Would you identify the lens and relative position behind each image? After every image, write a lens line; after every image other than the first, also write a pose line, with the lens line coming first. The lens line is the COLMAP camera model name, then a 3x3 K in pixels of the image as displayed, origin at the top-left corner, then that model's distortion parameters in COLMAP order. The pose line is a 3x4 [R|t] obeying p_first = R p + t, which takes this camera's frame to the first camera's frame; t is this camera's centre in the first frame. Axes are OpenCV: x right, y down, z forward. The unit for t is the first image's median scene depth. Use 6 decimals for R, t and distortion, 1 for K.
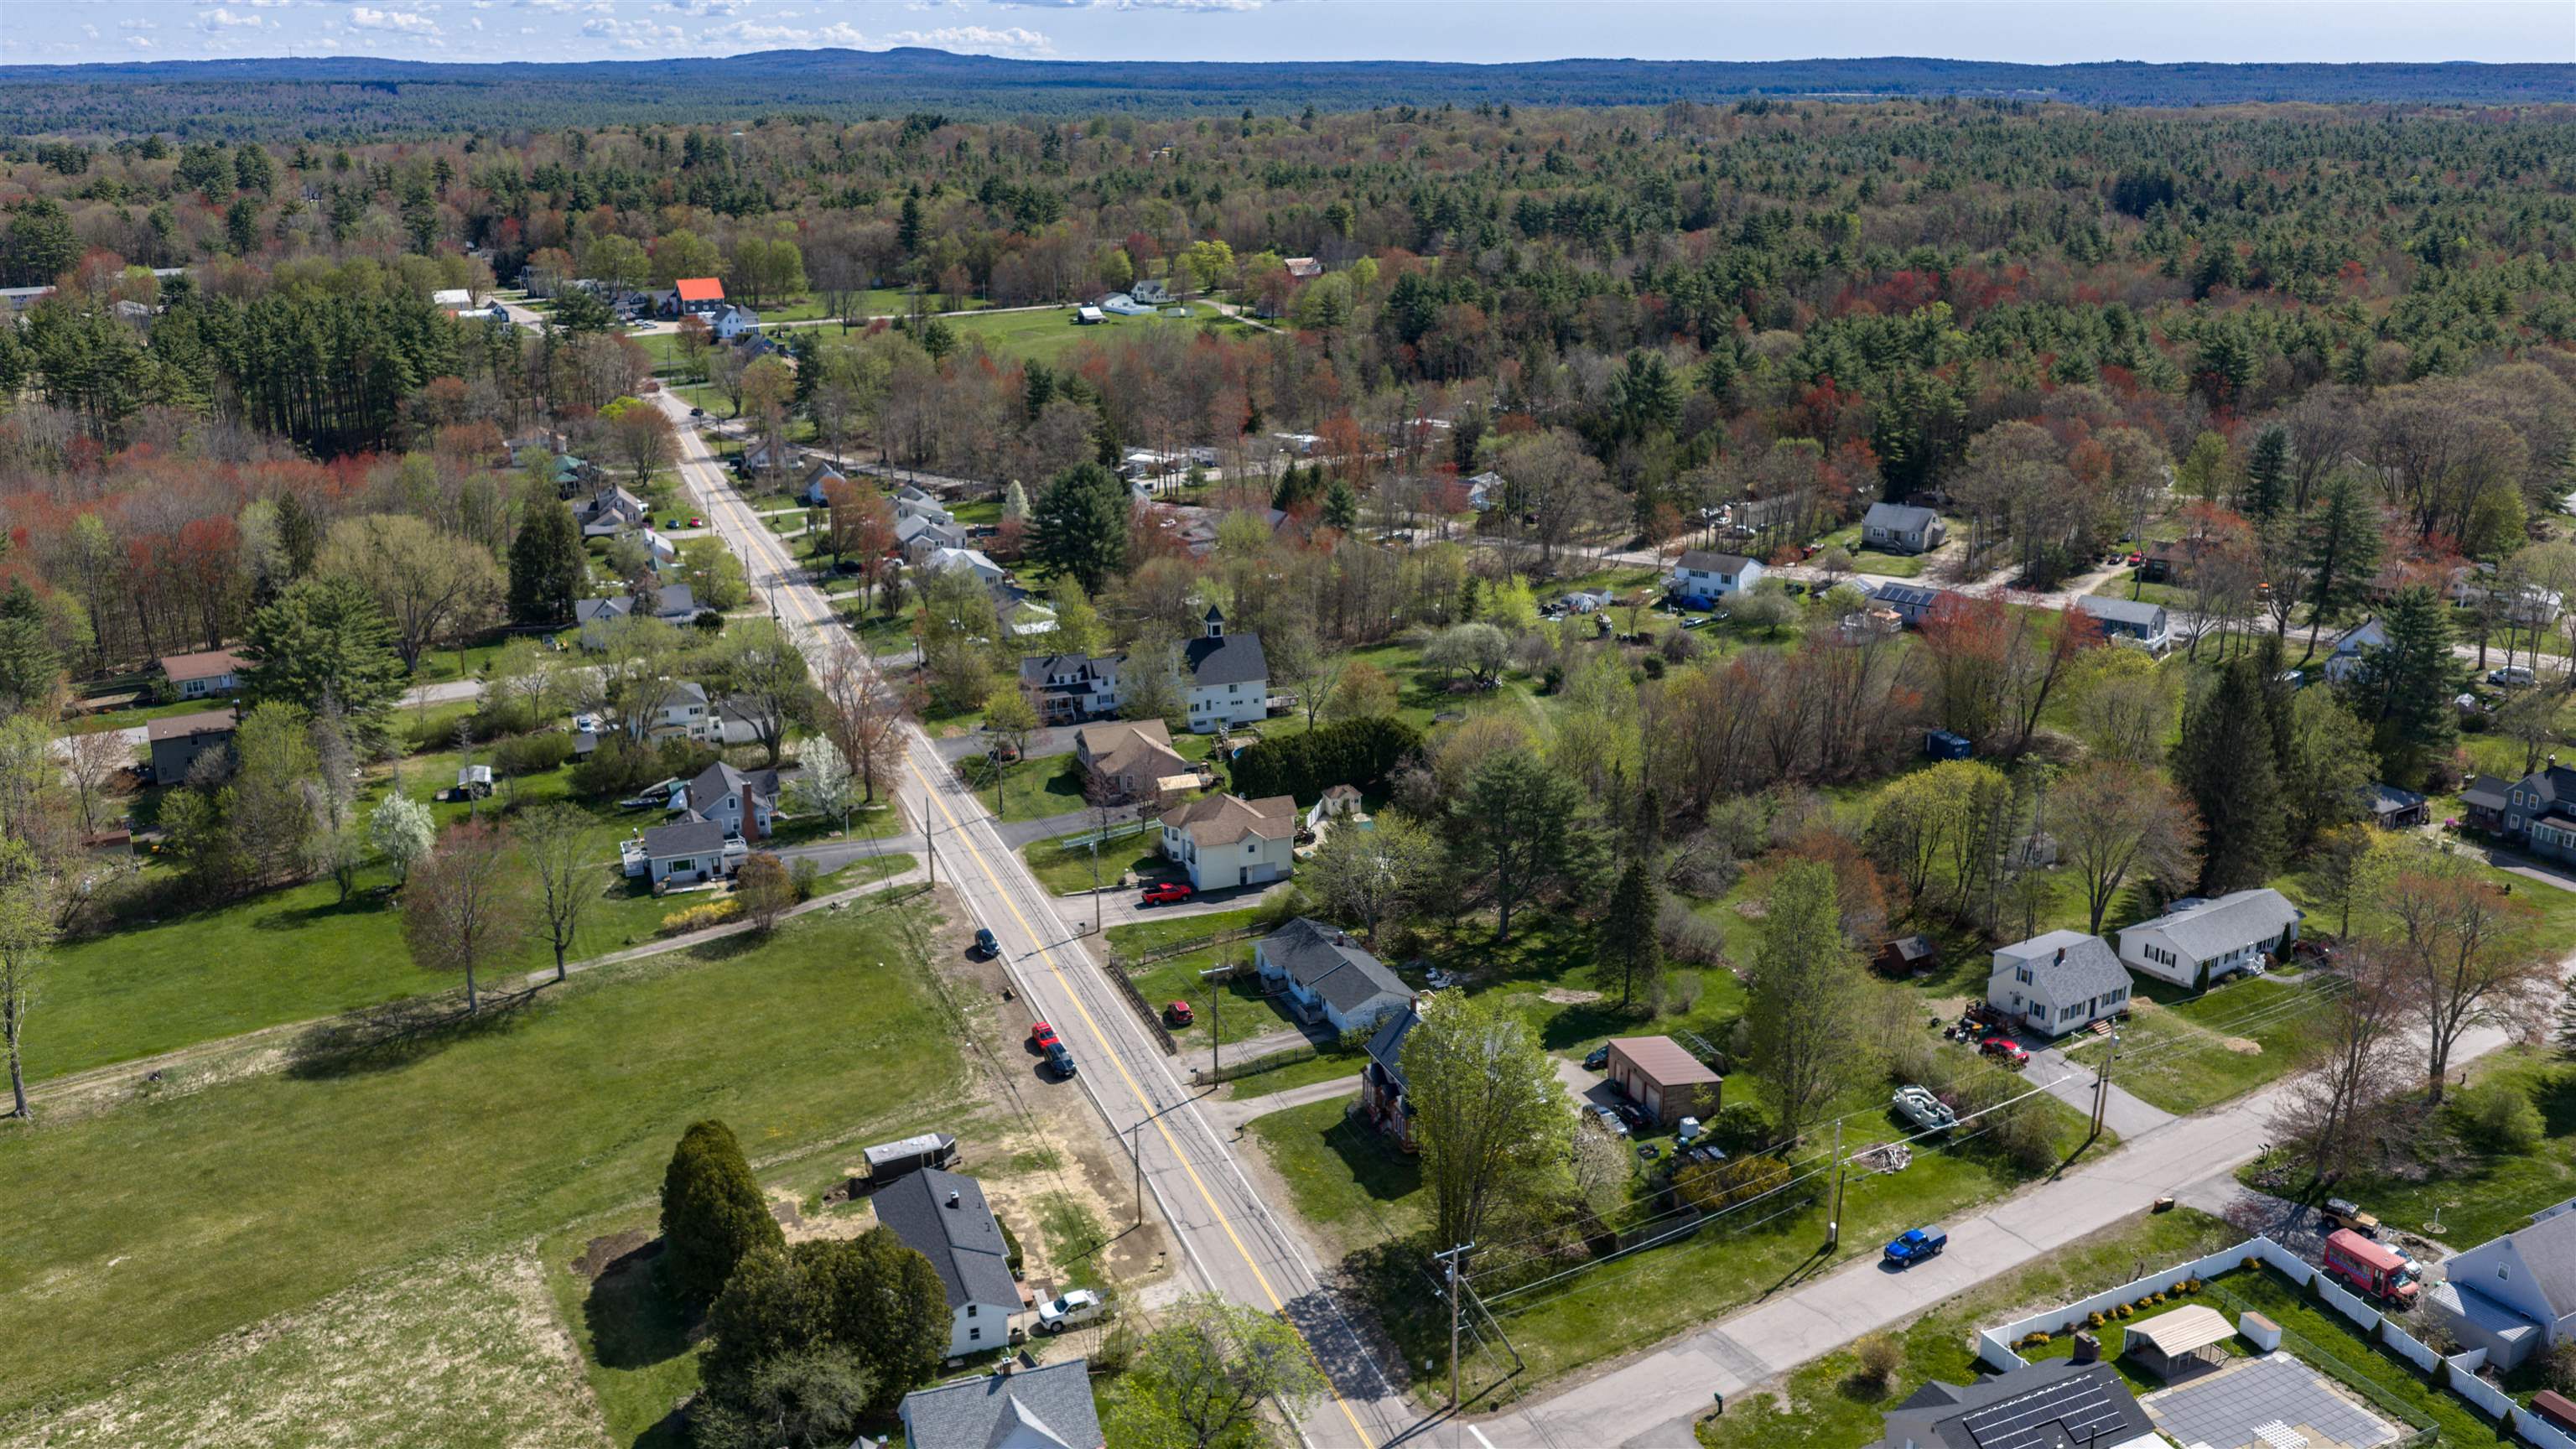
lens RADIAL K [[2173.9, 0, 1294.9], [0, 2173.9, 735.4], [0, 0, 1]] dist [0.037774, -0.076712]
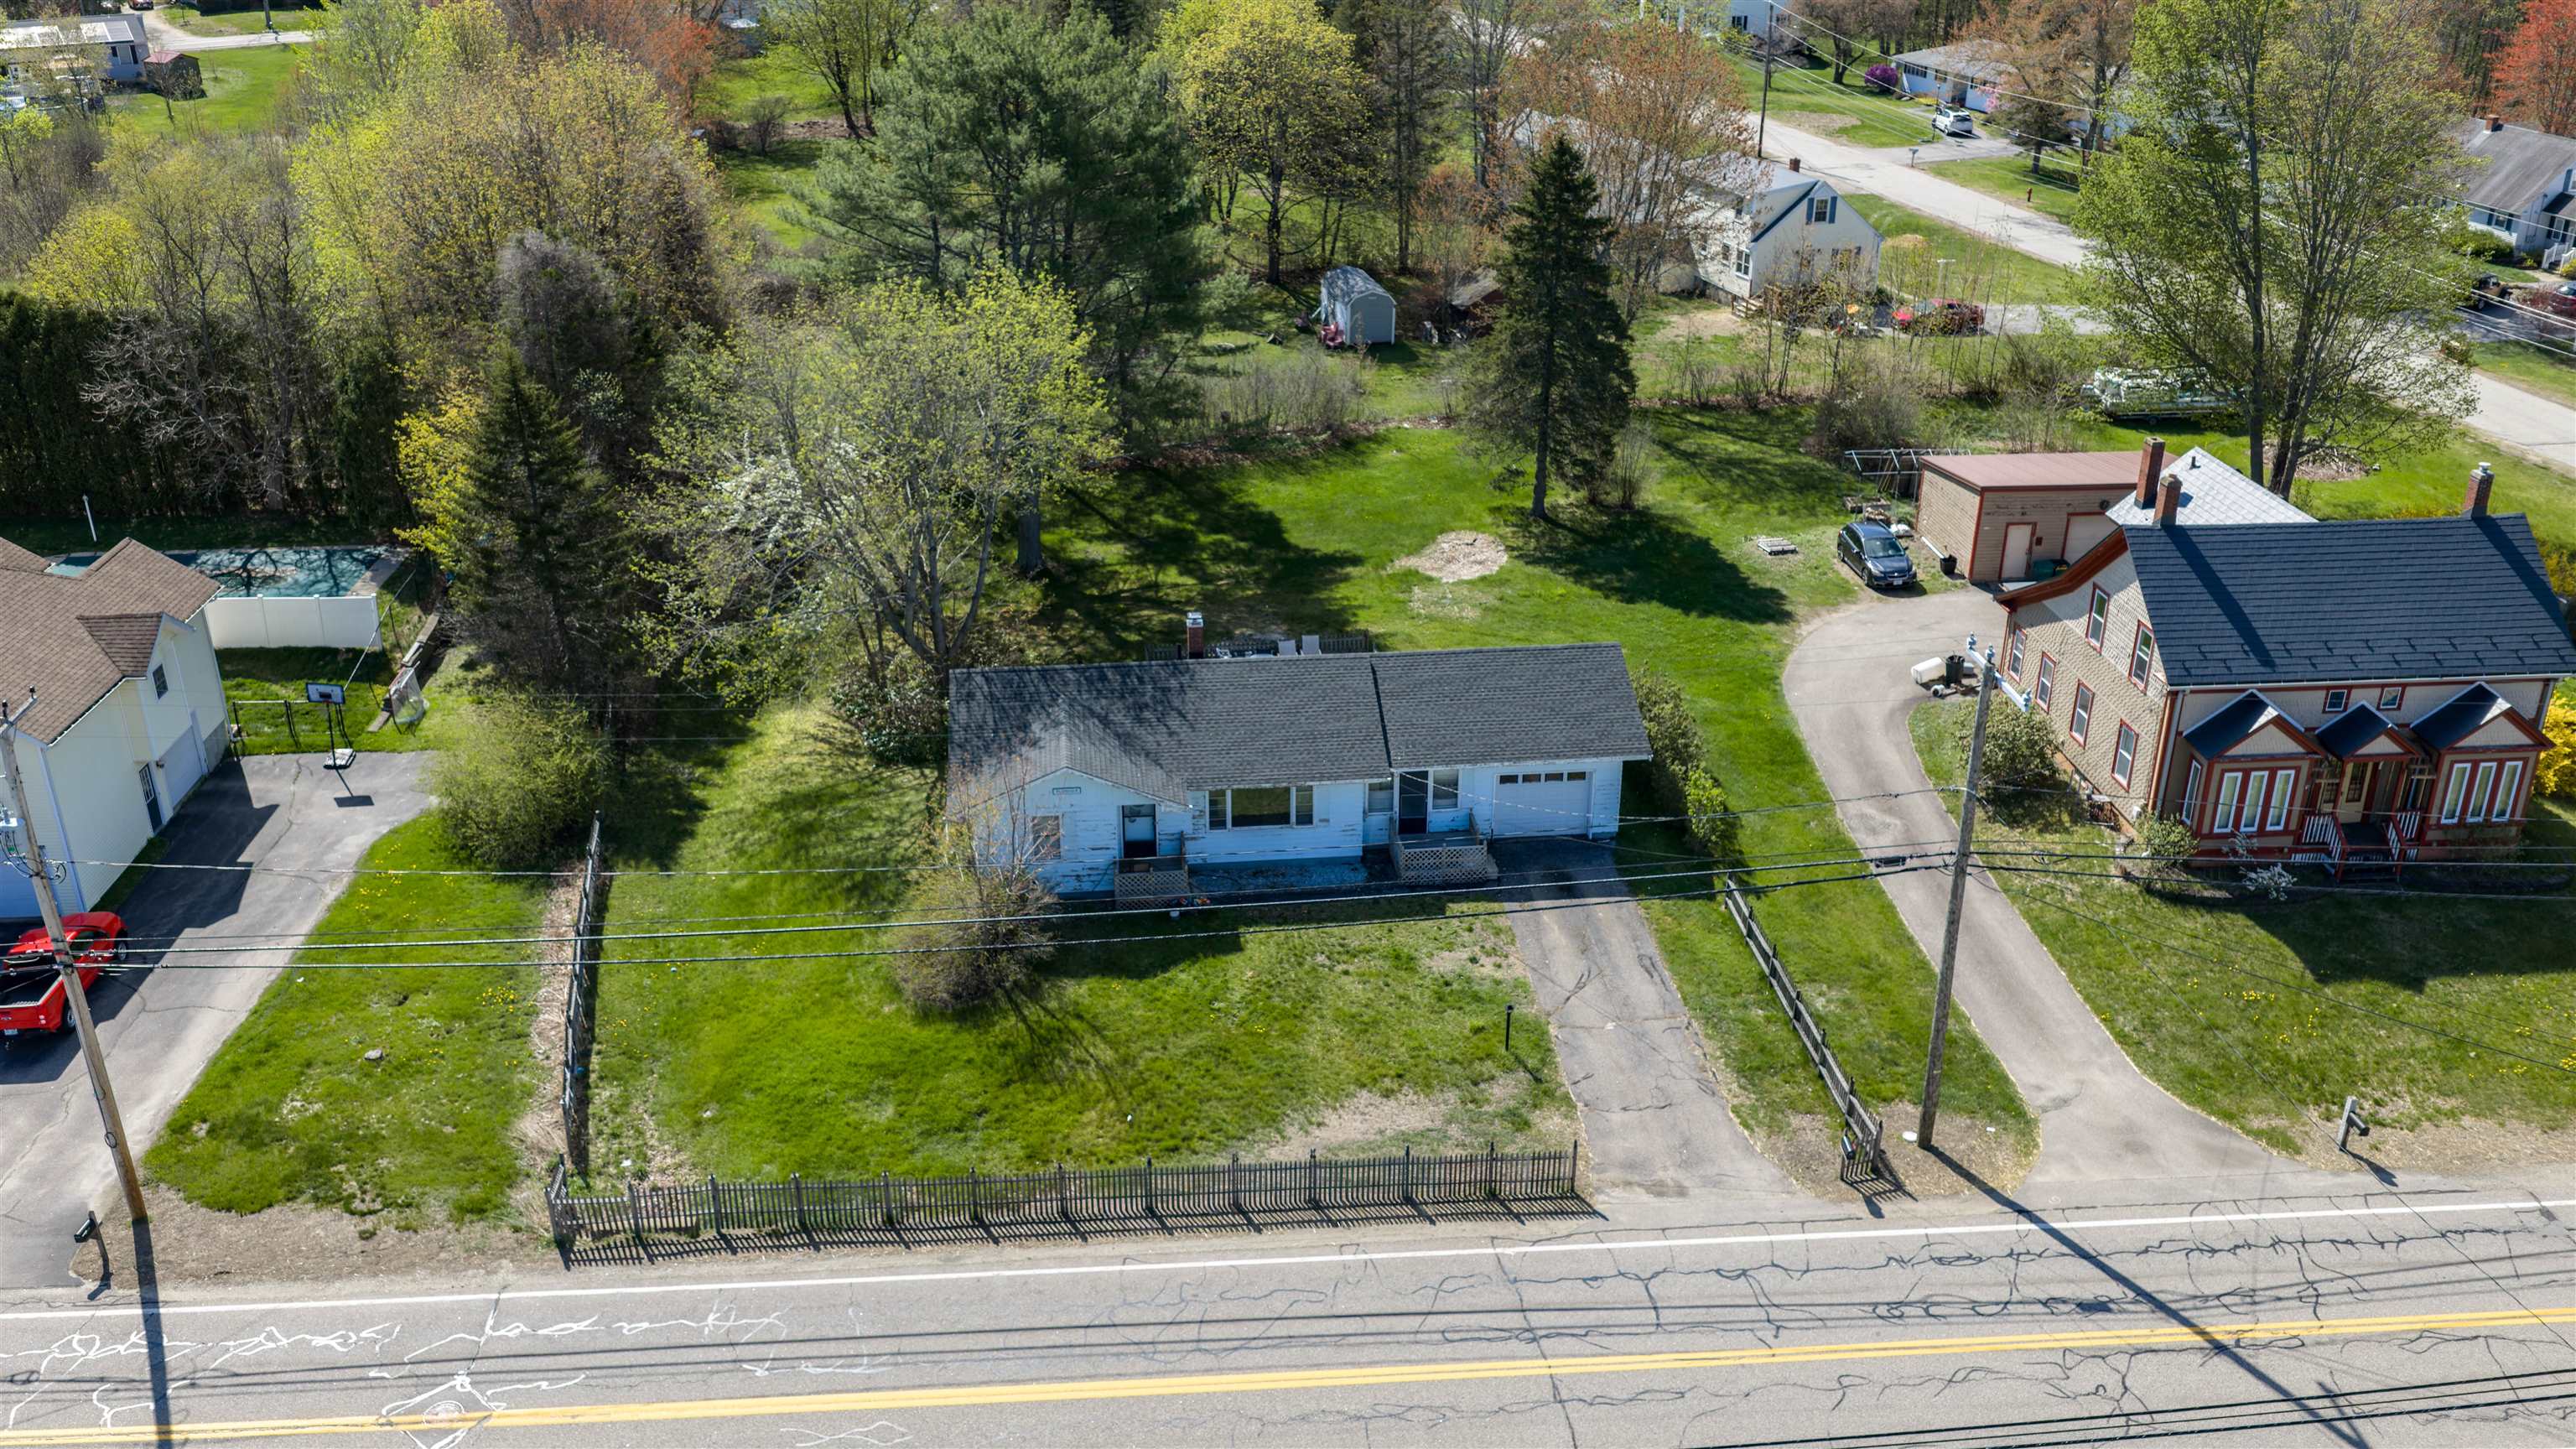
lens RADIAL K [[2128.6, 0, 1292.8], [0, 2128.6, 734.6], [0, 0, 1]] dist [0.029017, -0.060680]
pose [[0.281961, -0.391934, 0.875720, -0.207603], [0.282859, 0.906143, 0.314477, 0.015805], [-0.916782, 0.159035, 0.366359, 0.783307]]
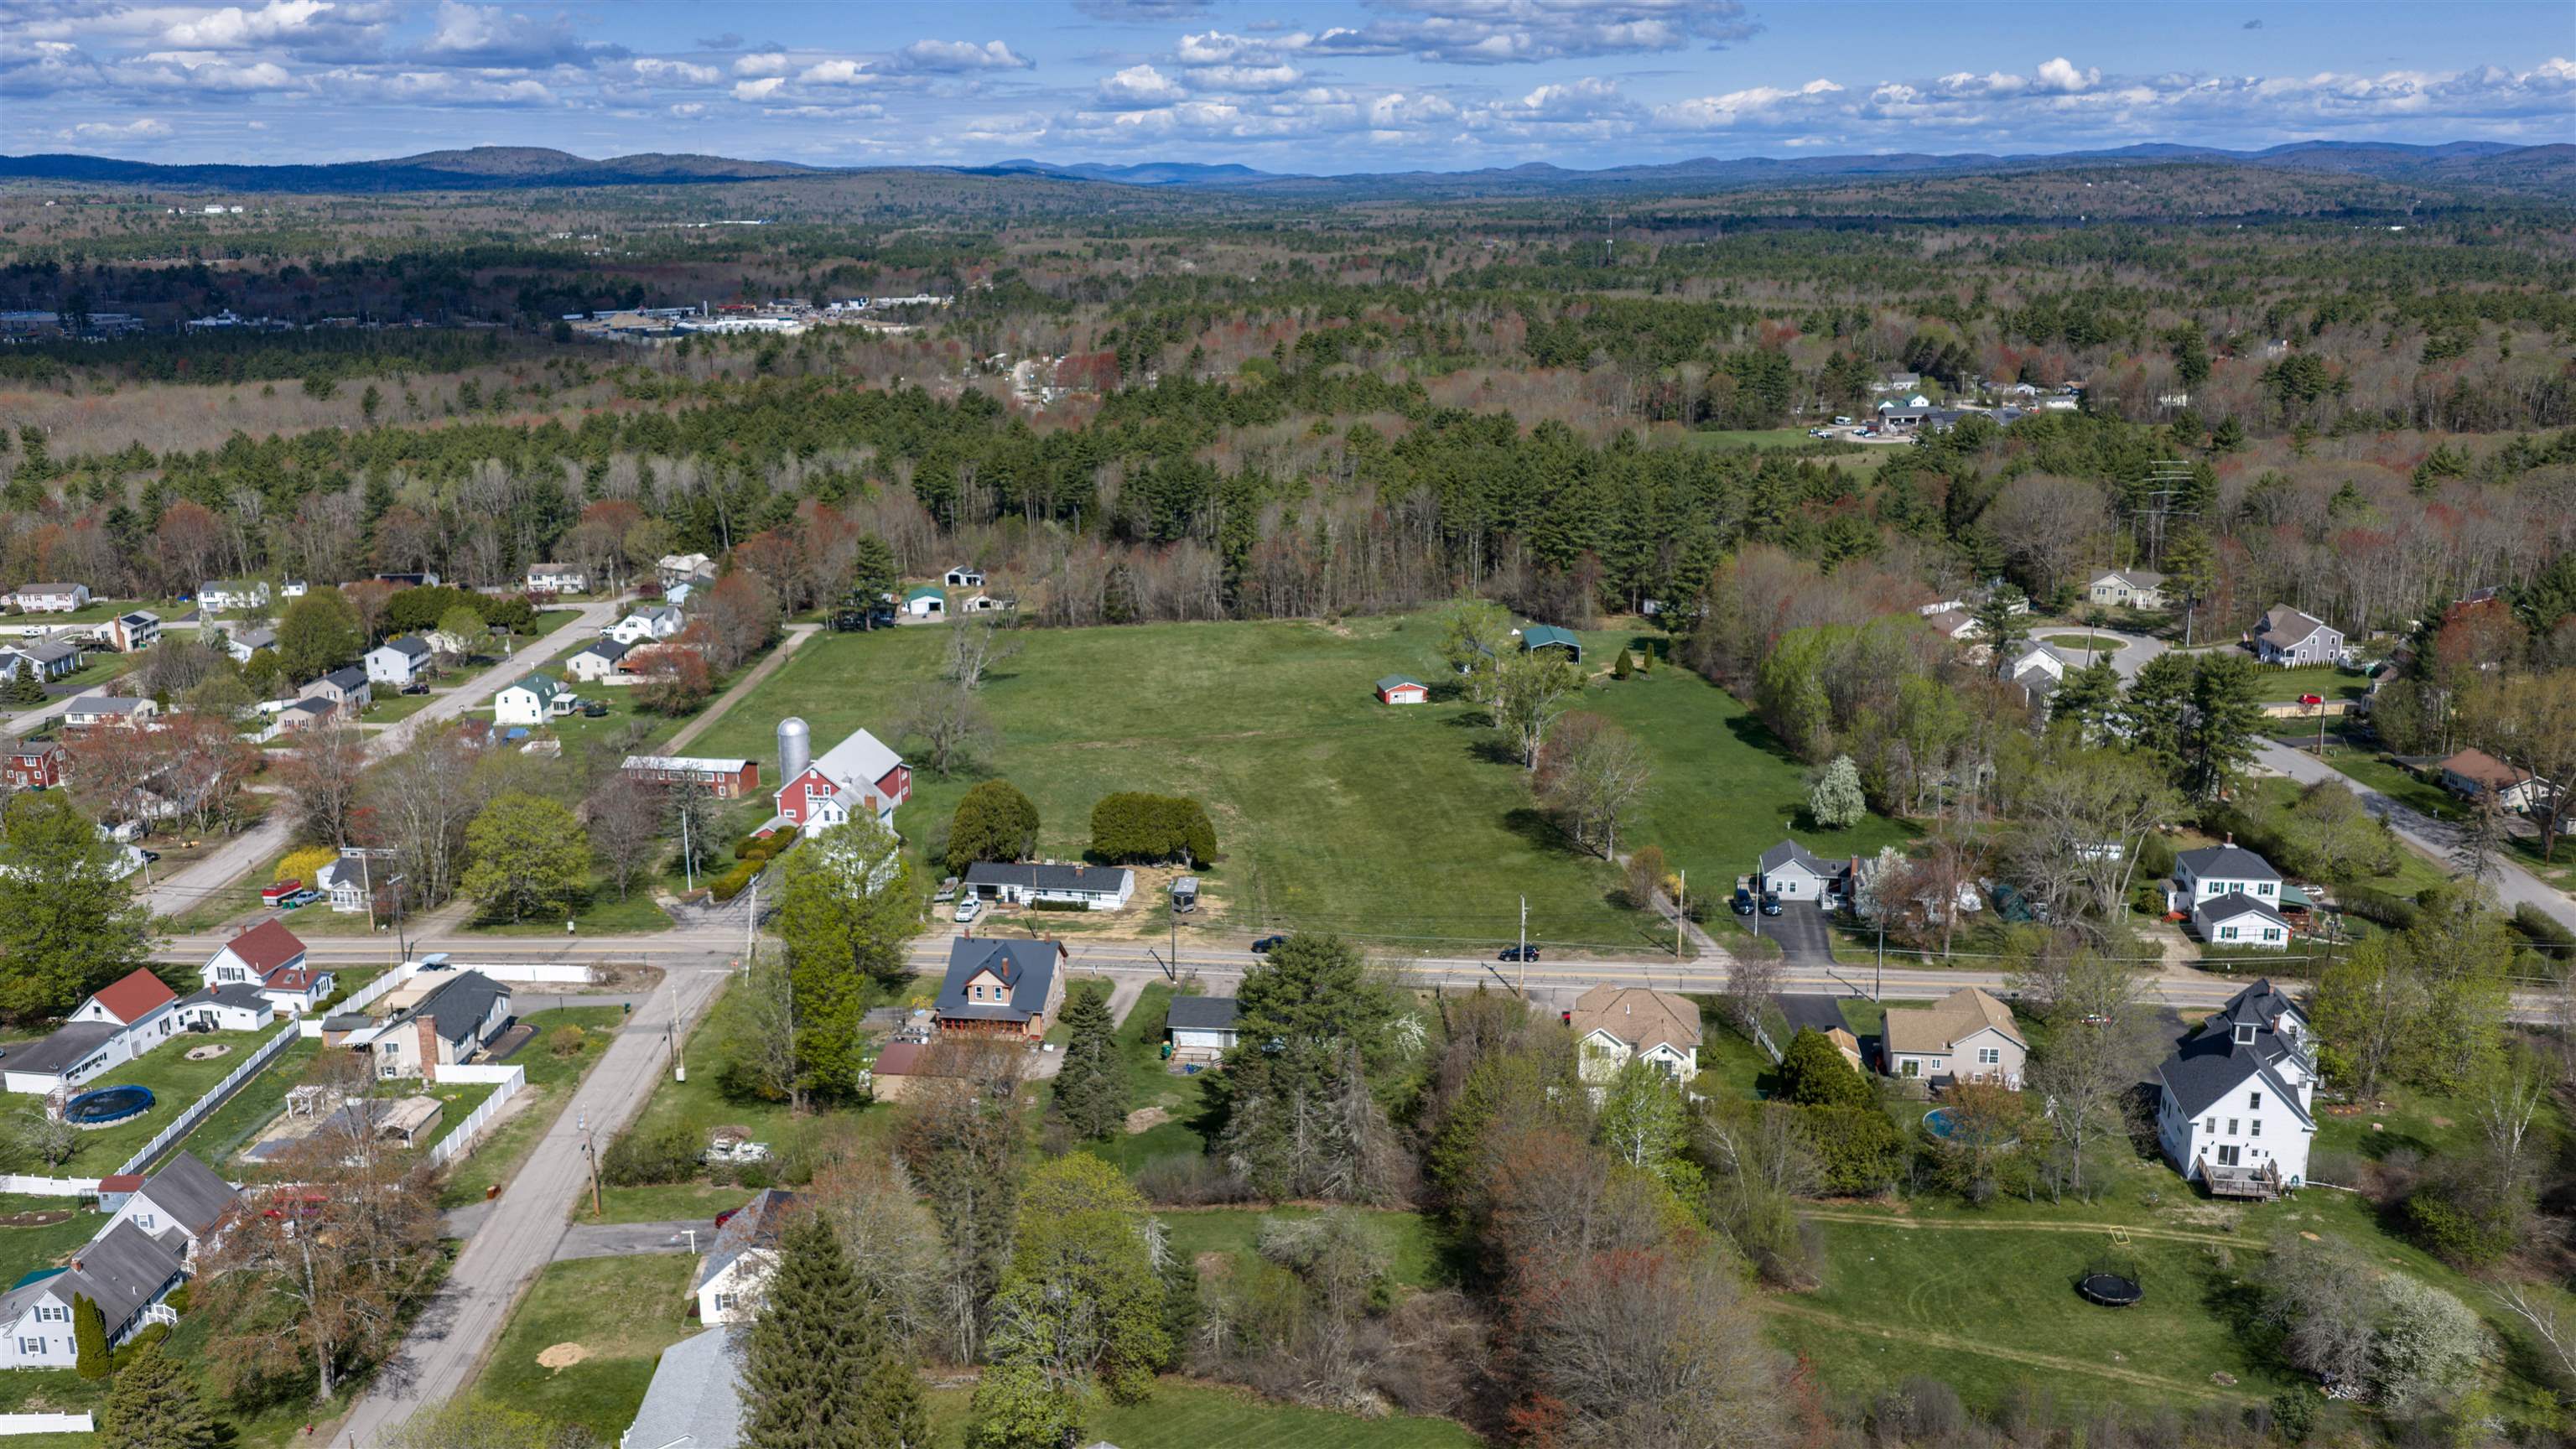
lens RADIAL K [[2128.6, 0, 1292.8], [0, 2128.6, 734.6], [0, 0, 1]] dist [0.029017, -0.060680]
pose [[-0.486265, 0.227358, -0.843714, 0.767186], [-0.248728, 0.889600, 0.383075, -0.373077], [0.837664, 0.396131, -0.376031, 1.188435]]
